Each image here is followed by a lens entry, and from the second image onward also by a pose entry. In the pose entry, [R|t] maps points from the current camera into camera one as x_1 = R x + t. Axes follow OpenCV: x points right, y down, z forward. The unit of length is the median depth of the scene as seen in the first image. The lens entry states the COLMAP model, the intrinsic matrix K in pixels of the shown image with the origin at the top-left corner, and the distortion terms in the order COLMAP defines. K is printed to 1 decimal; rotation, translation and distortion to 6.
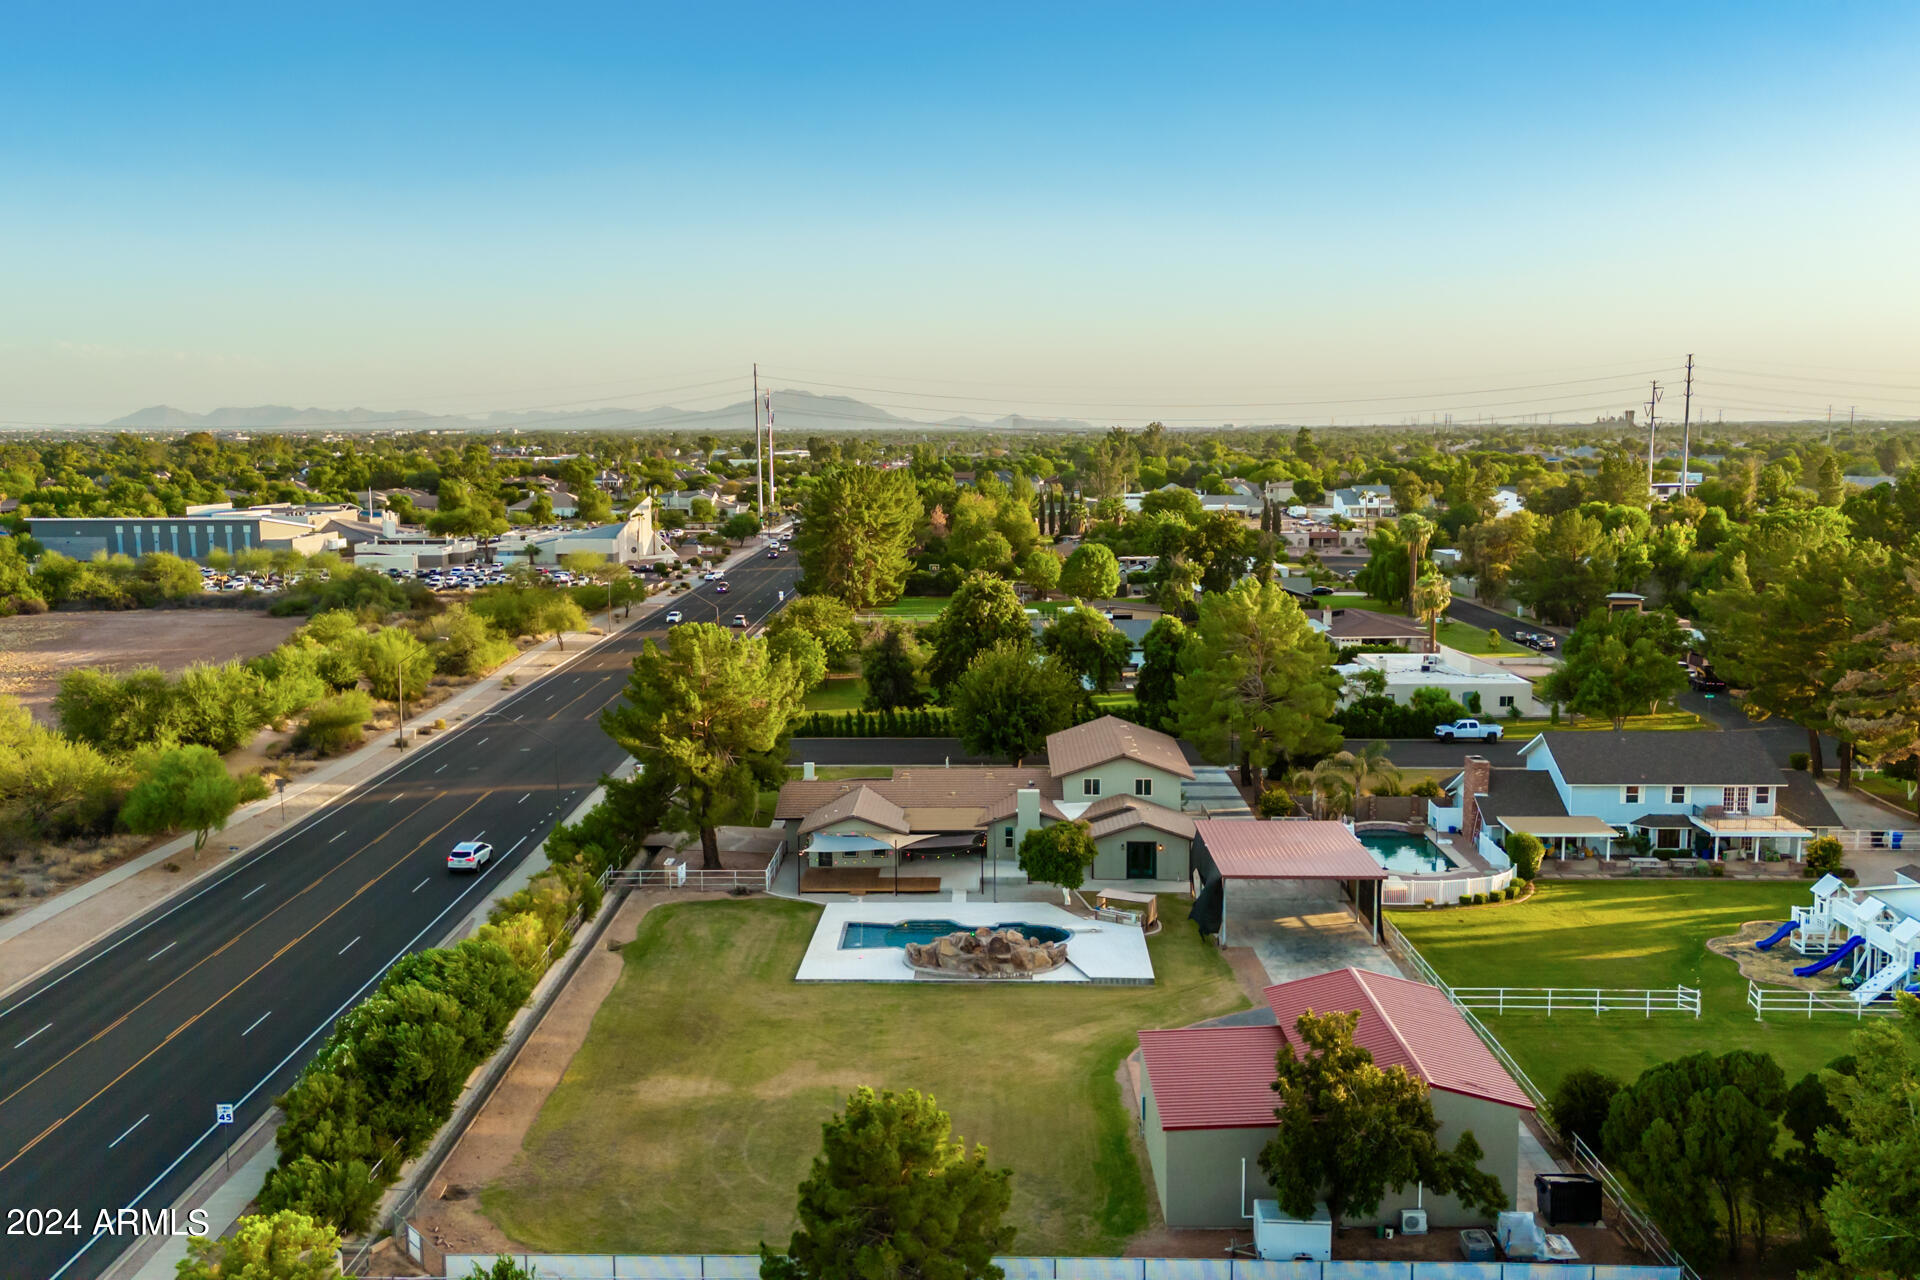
lens RADIAL K [[1580.9, 0, 963.8], [0, 1580.9, 635.5], [0, 0, 1]] dist [0.130536, -0.188590]
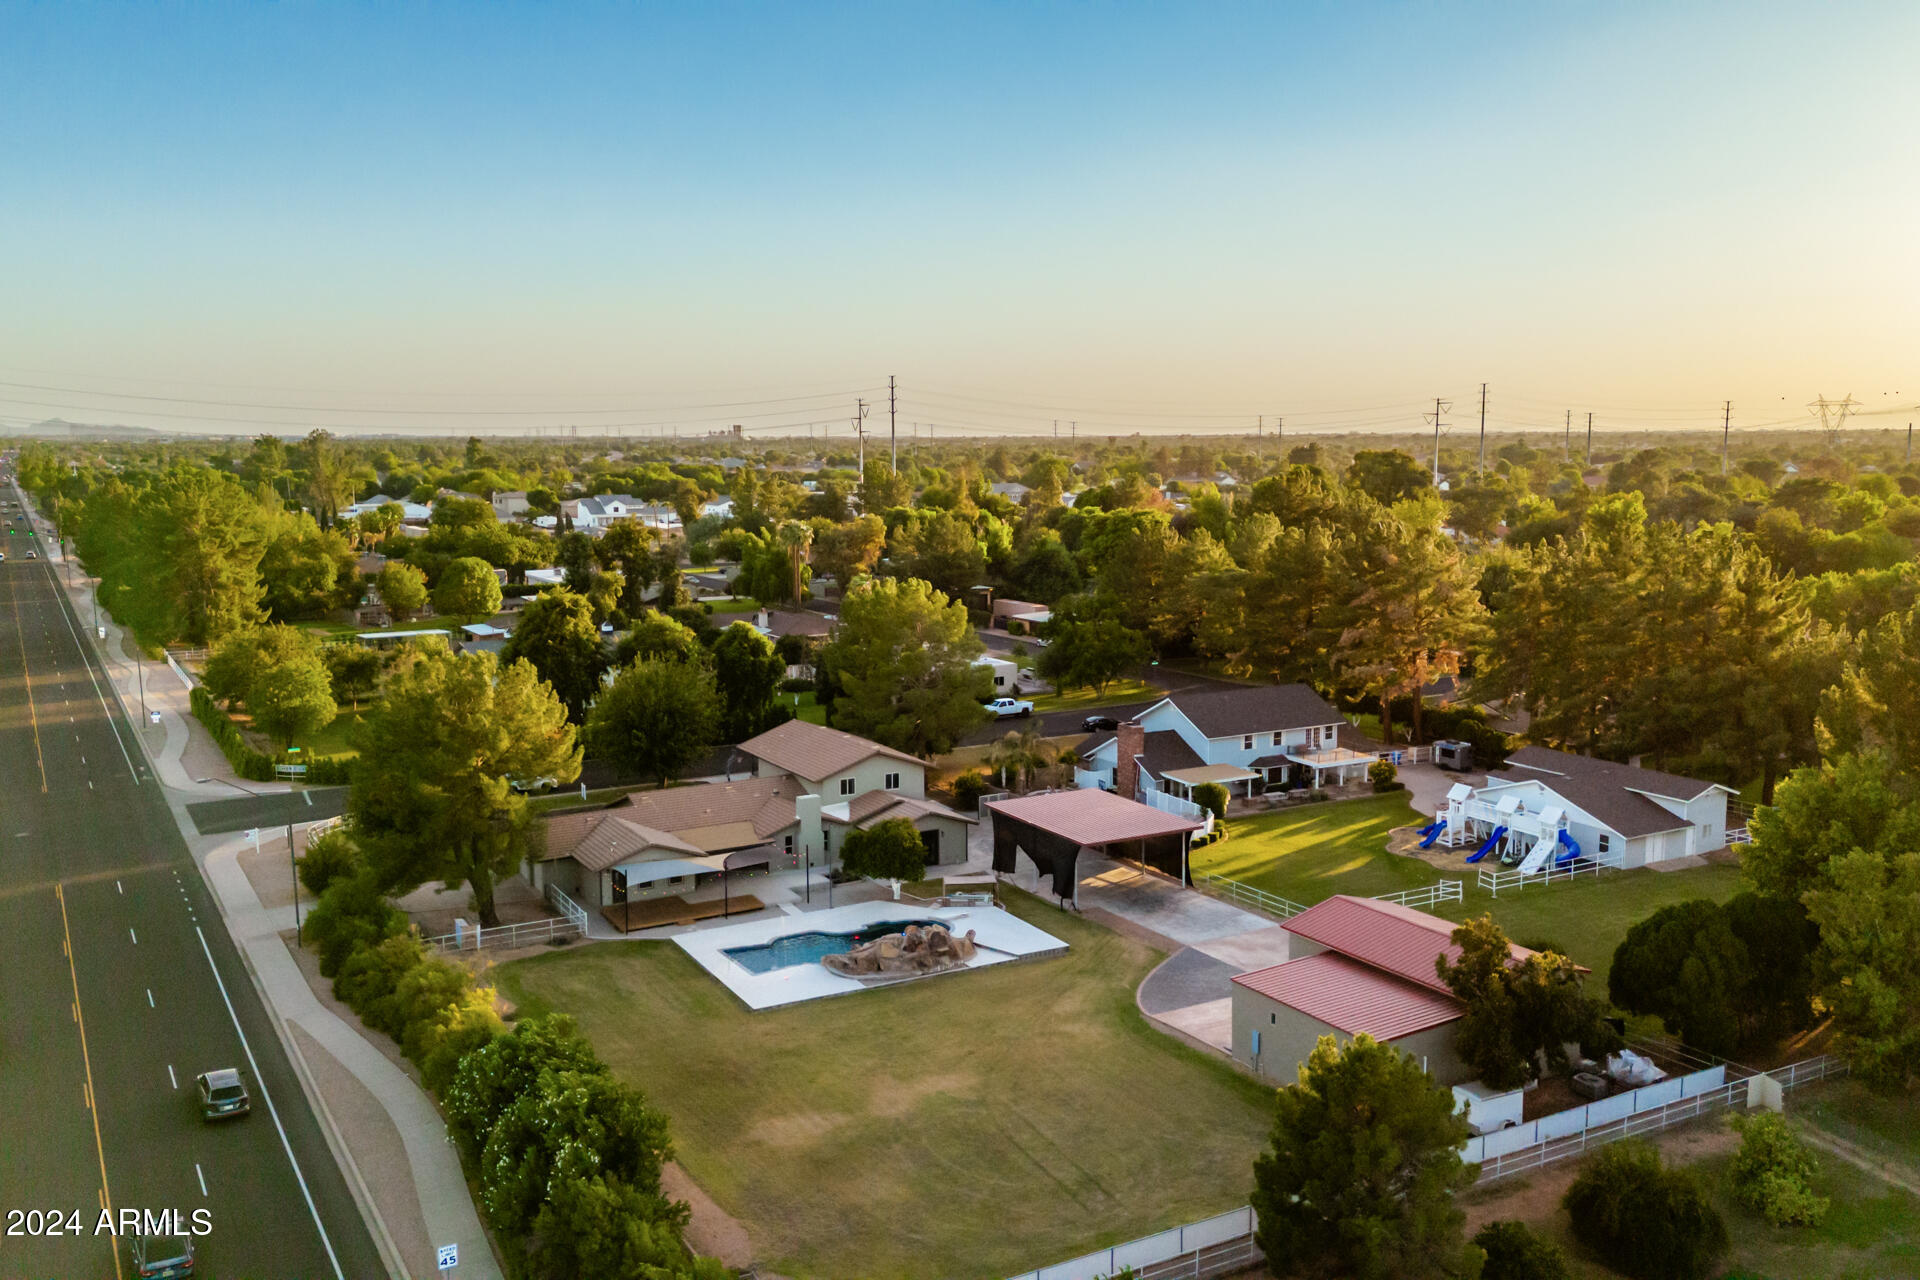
lens RADIAL K [[1580.9, 0, 963.8], [0, 1580.9, 635.5], [0, 0, 1]] dist [0.130536, -0.188590]
pose [[0.857662, -0.061427, 0.510532, -0.383532], [0.064847, 0.997833, 0.011121, -0.008010], [-0.510109, 0.023568, 0.859787, 0.089864]]
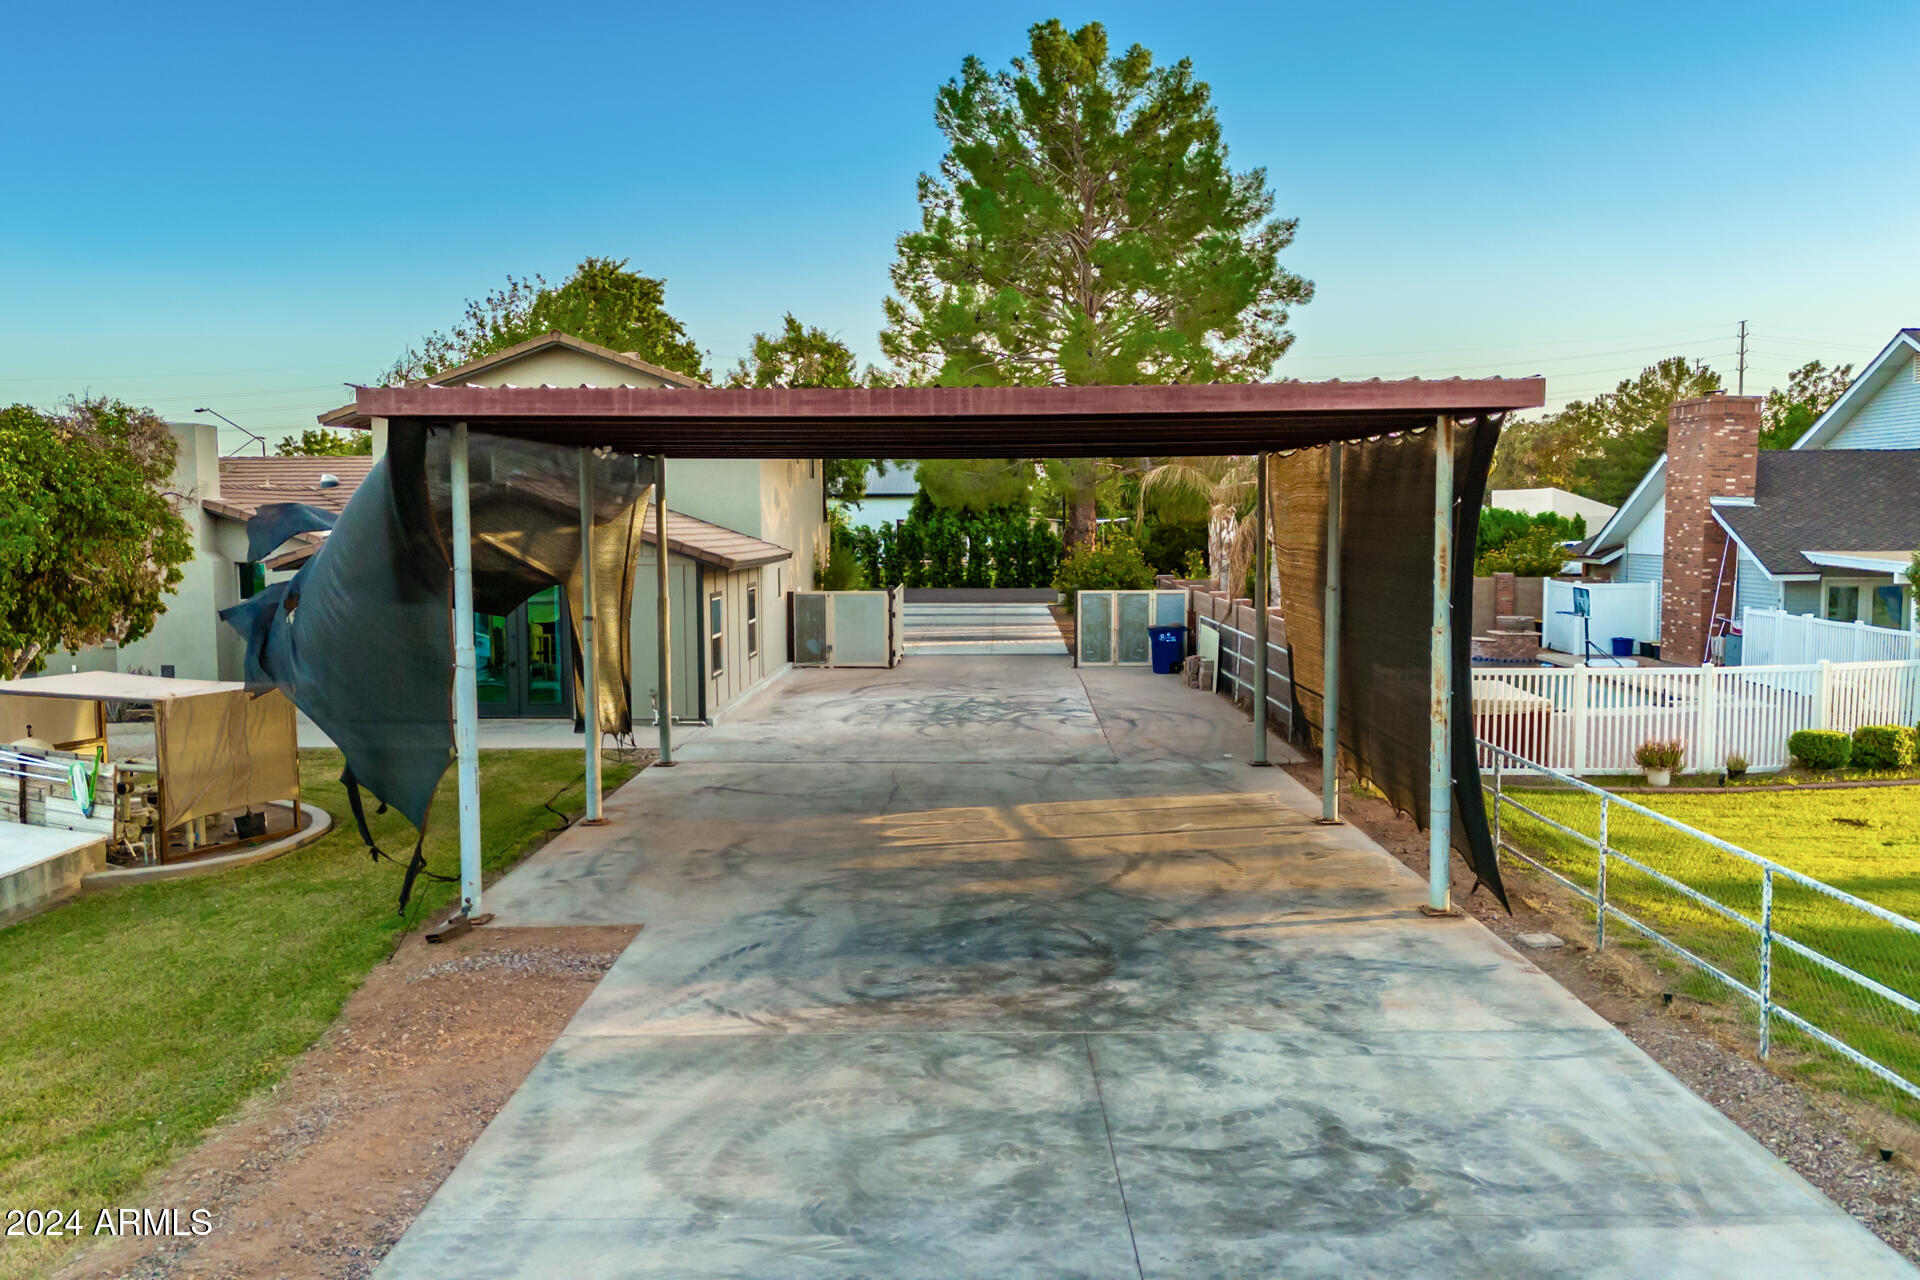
lens RADIAL K [[1592.9, 0, 963.5], [0, 1592.9, 623.4], [0, 0, 1]] dist [0.087425, -0.110042]
pose [[0.999984, 0.001217, 0.005465, 0.181299], [-0.000893, 0.998266, -0.058850, 0.151321], [-0.005527, 0.058845, 0.998252, 0.729253]]
